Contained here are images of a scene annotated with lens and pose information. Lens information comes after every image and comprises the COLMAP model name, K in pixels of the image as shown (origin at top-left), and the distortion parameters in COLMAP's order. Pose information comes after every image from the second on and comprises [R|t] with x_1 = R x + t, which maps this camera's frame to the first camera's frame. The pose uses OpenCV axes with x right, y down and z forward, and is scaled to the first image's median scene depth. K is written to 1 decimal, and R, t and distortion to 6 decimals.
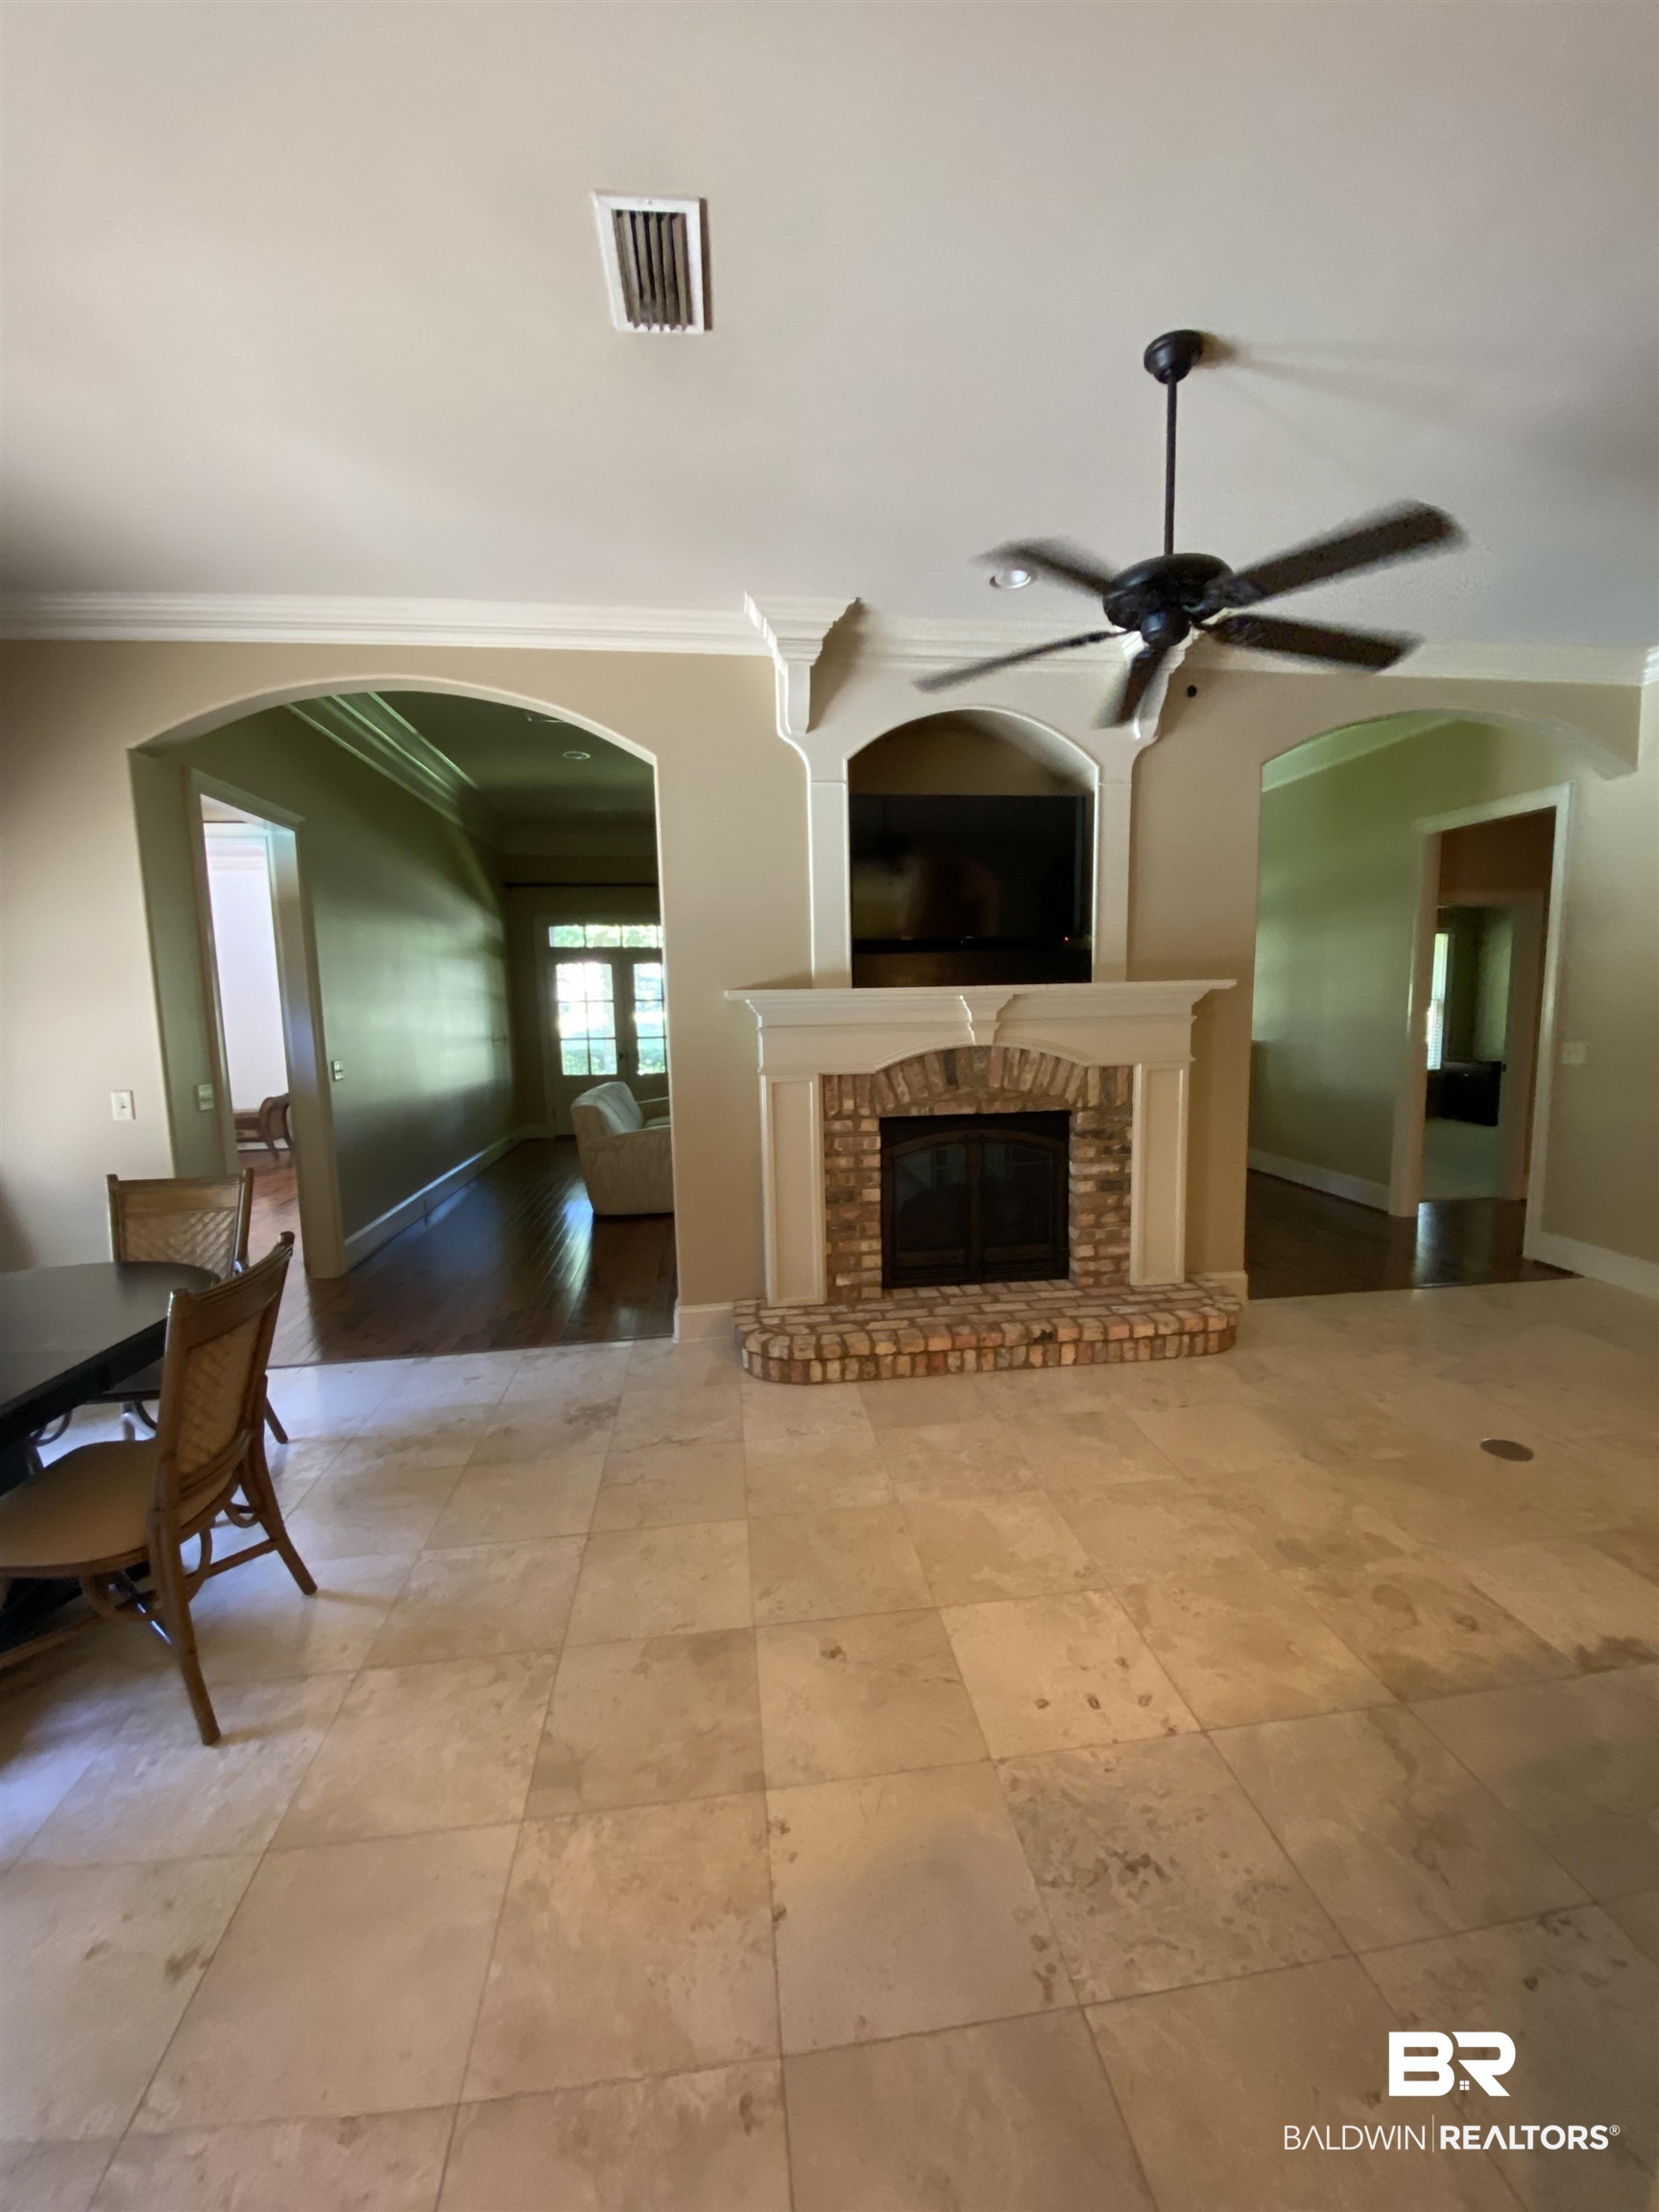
lens RADIAL K [[907.4, 0, 830.1], [0, 907.4, 1106.3], [0, 0, 1]] dist [-0.000978, -0.000077]
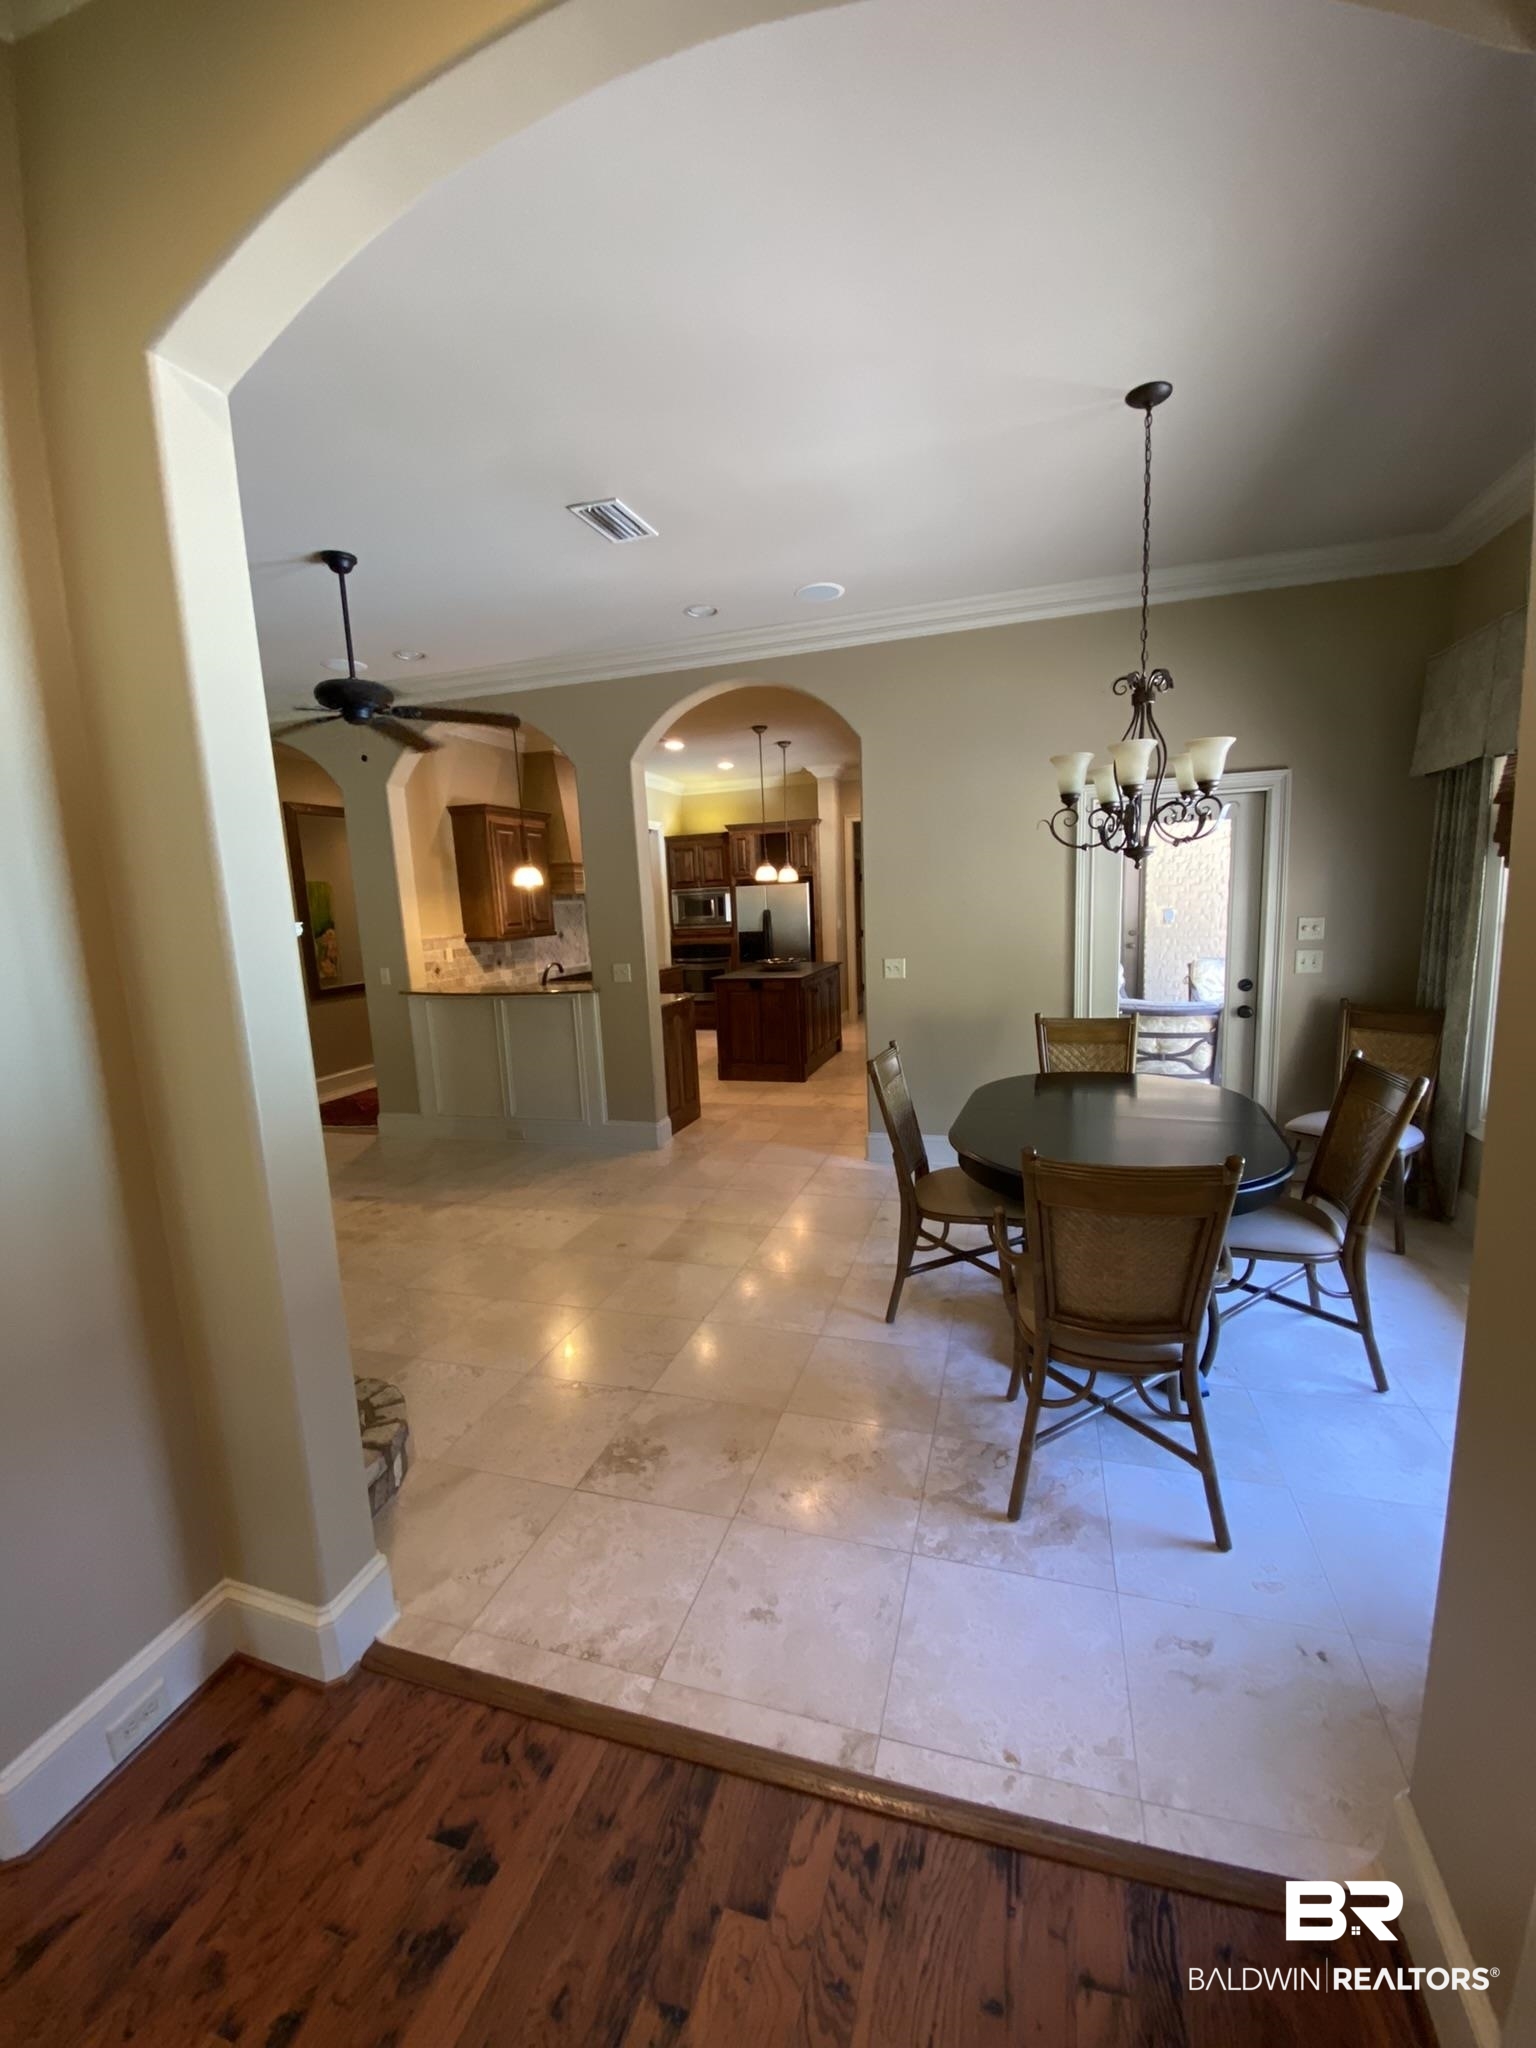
lens RADIAL K [[840.1, 0, 771.2], [0, 840.1, 1026.1], [0, 0, 1]] dist [-0.000978, -0.000077]
pose [[-0.908651, -0.008433, 0.417472, -0.975971], [0.109662, 0.959881, 0.258075, -0.278355], [-0.402900, 0.280281, -0.871272, 2.151174]]
